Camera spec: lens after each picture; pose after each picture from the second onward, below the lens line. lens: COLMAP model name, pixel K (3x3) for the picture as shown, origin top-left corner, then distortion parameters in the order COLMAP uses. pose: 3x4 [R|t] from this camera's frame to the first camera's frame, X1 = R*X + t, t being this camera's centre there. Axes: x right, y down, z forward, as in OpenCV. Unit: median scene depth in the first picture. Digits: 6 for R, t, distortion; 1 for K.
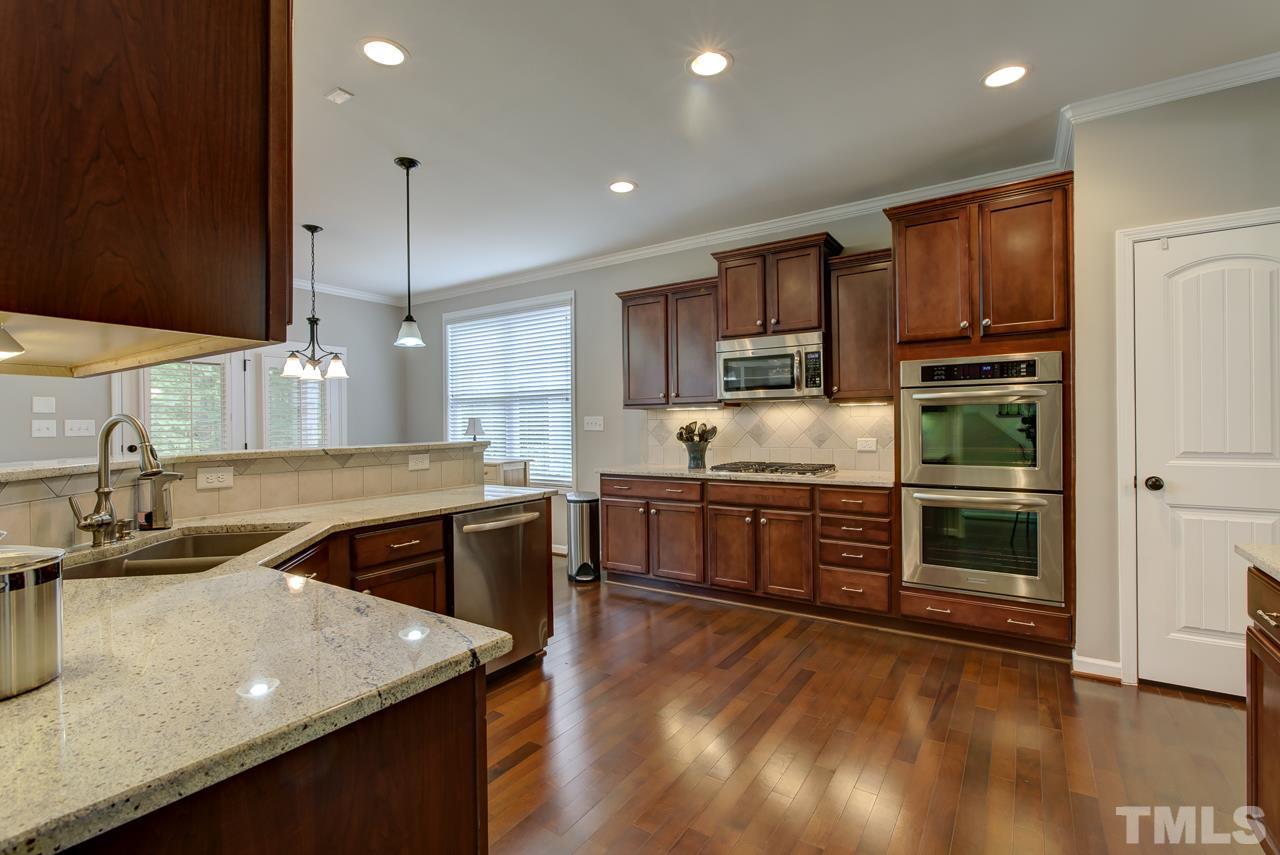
lens RADIAL K [[584.4, 0, 624.3], [0, 584.4, 416.6], [0, 0, 1]] dist [-0.000878, -0.000340]
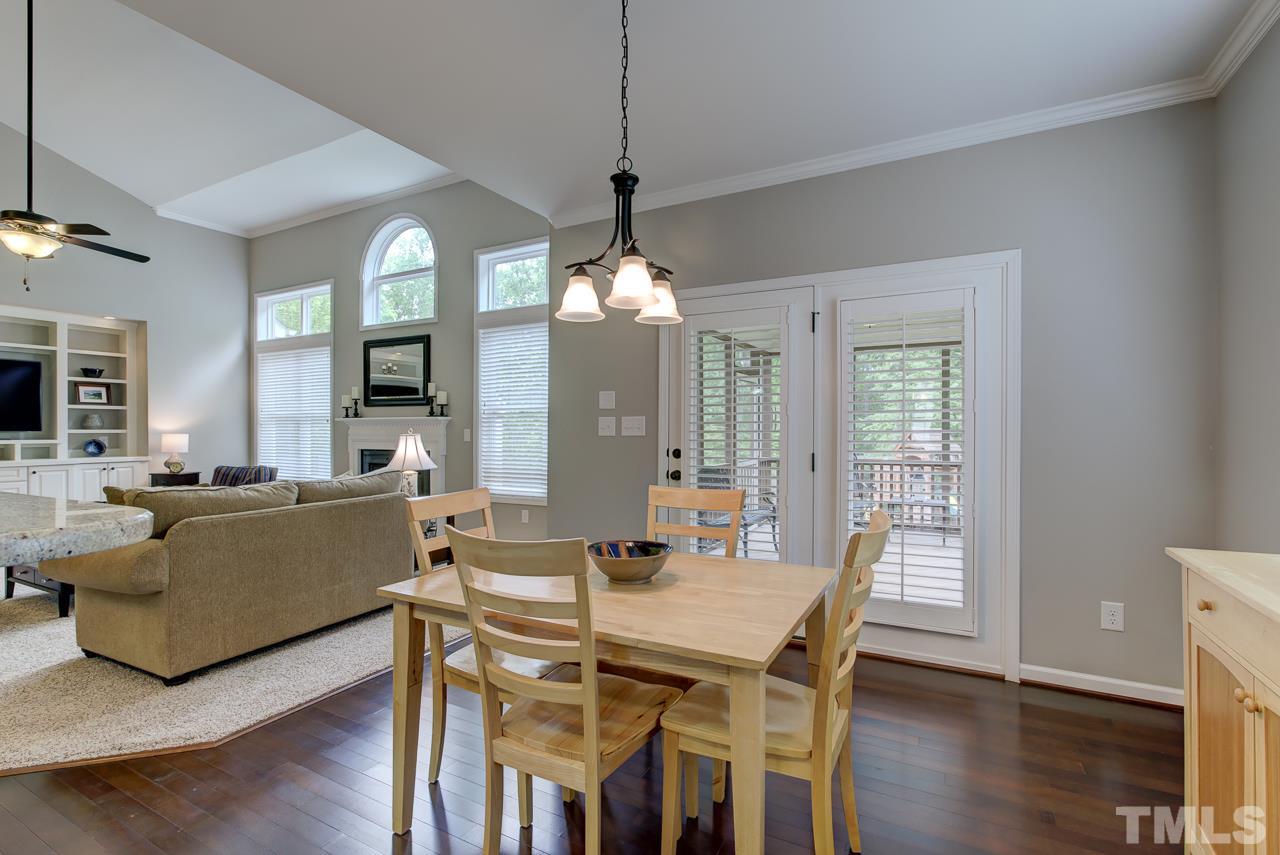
lens RADIAL K [[583.0, 0, 637.0], [0, 583.0, 430.6], [0, 0, 1]] dist [-0.001126, 0.000233]
pose [[0.111506, 0.013765, -0.993668, -0.140193], [0.012194, 0.999810, 0.015219, 0.017904], [0.993689, -0.013814, 0.111317, 1.271836]]
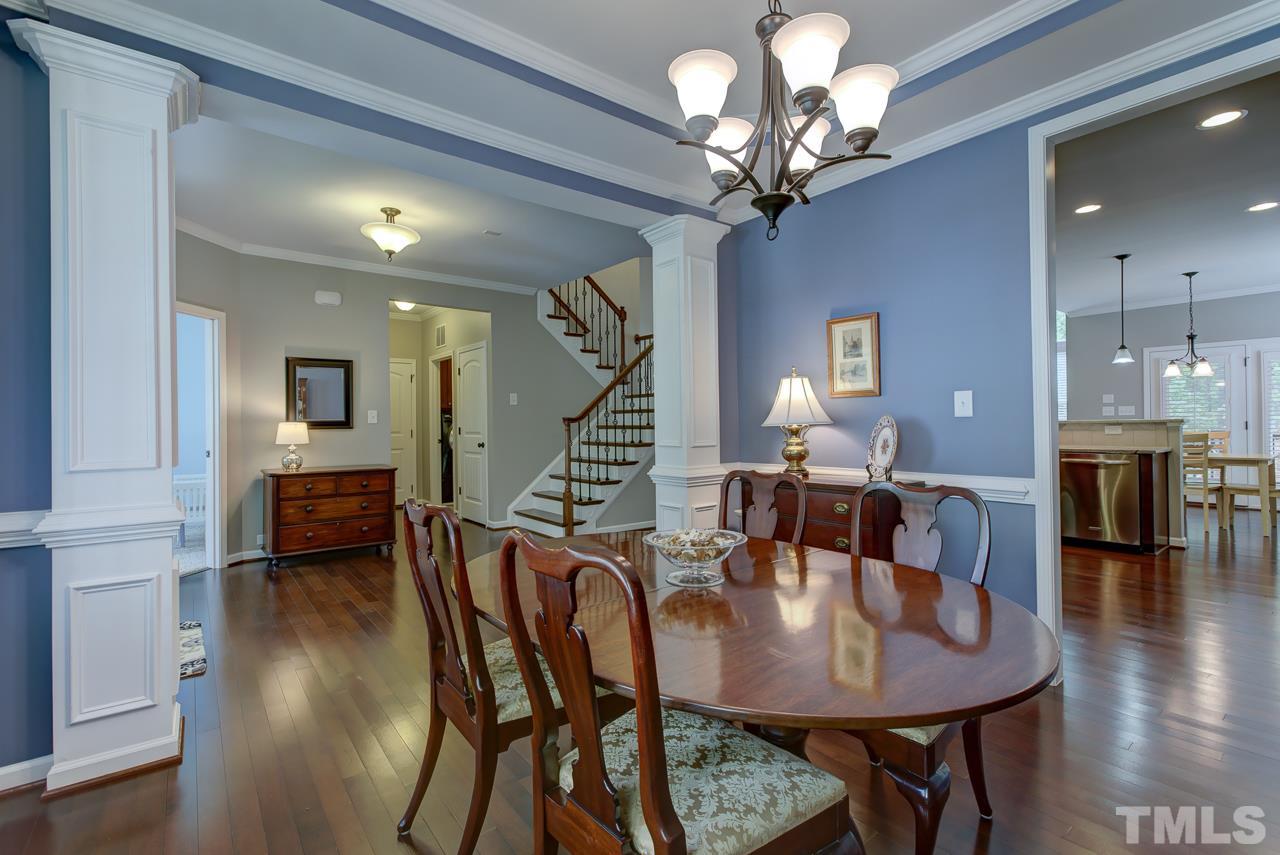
lens RADIAL K [[584.4, 0, 624.3], [0, 584.4, 416.6], [0, 0, 1]] dist [-0.000878, -0.000340]
pose [[-0.300165, 0.003508, -0.953881, 1.694469], [0.026608, 0.999635, -0.004697, 0.005647], [0.953516, -0.026790, -0.300149, 0.108958]]
